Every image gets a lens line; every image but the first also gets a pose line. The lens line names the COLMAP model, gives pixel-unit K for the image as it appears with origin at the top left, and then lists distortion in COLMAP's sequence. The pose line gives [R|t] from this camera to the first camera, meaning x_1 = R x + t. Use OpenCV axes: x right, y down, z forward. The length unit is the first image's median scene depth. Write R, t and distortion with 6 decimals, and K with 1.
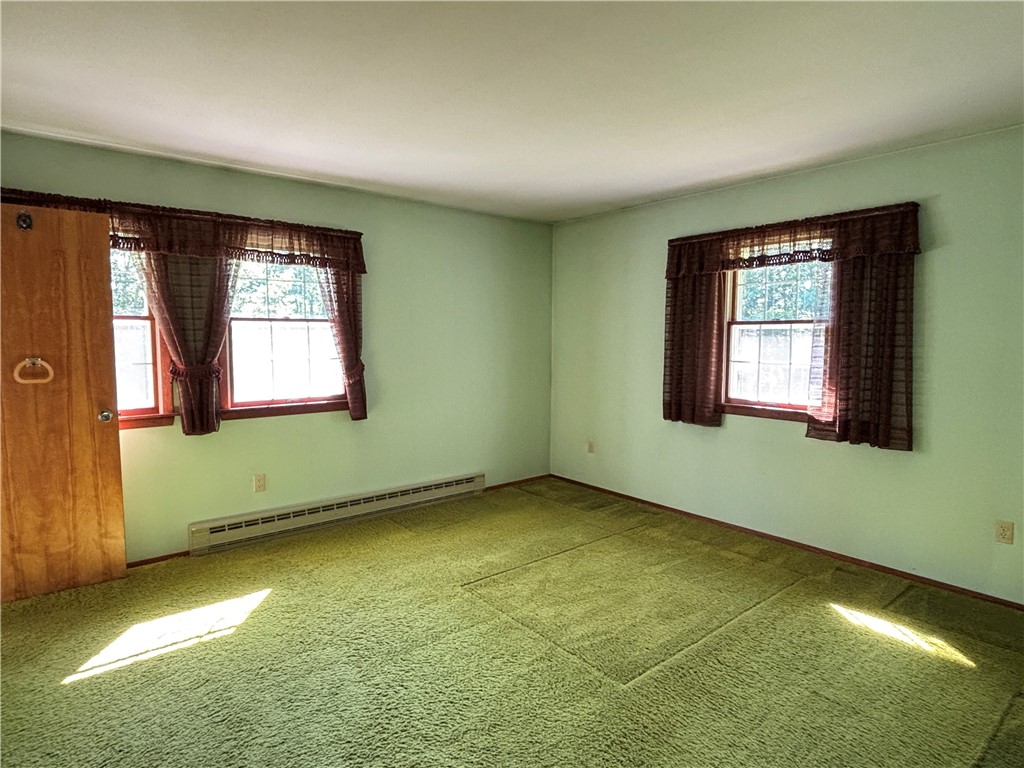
lens RADIAL K [[570.9, 0, 504.7], [0, 570.9, 381.1], [0, 0, 1]] dist [0.018885, -0.001812]
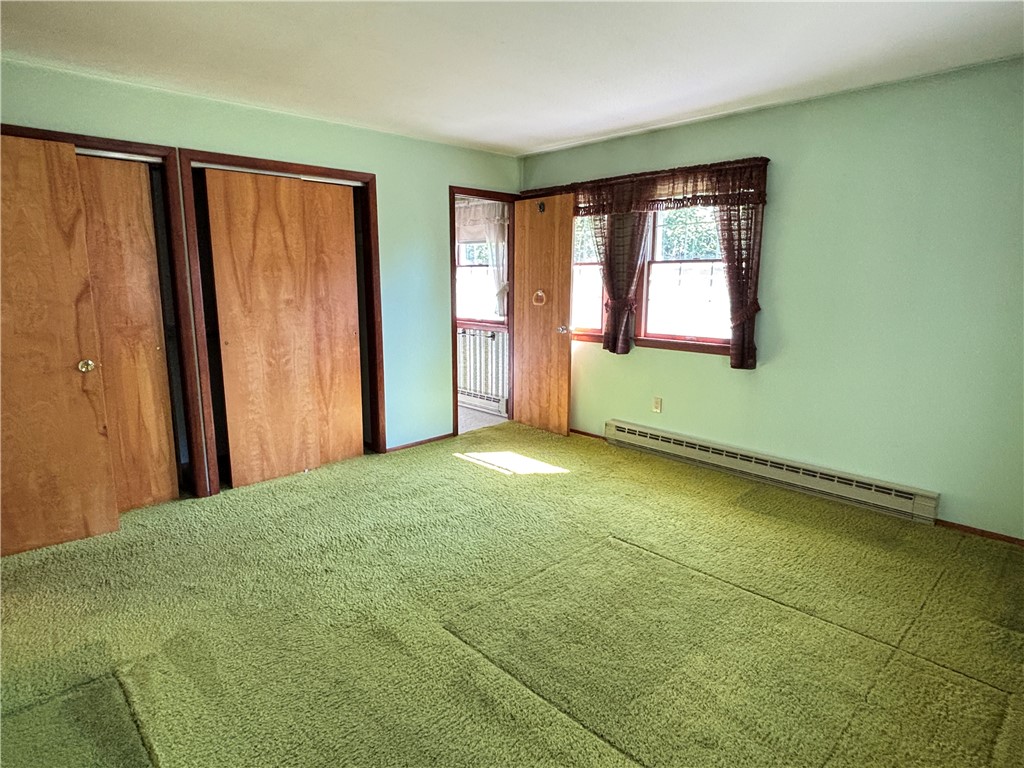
lens RADIAL K [[570.9, 0, 517.1], [0, 570.9, 386.3], [0, 0, 1]] dist [0.018885, -0.001812]
pose [[0.101251, 0.191182, -0.976318, 0.719081], [-0.082043, 0.979624, 0.183321, -0.052904], [0.991472, 0.061539, 0.114873, 0.624508]]
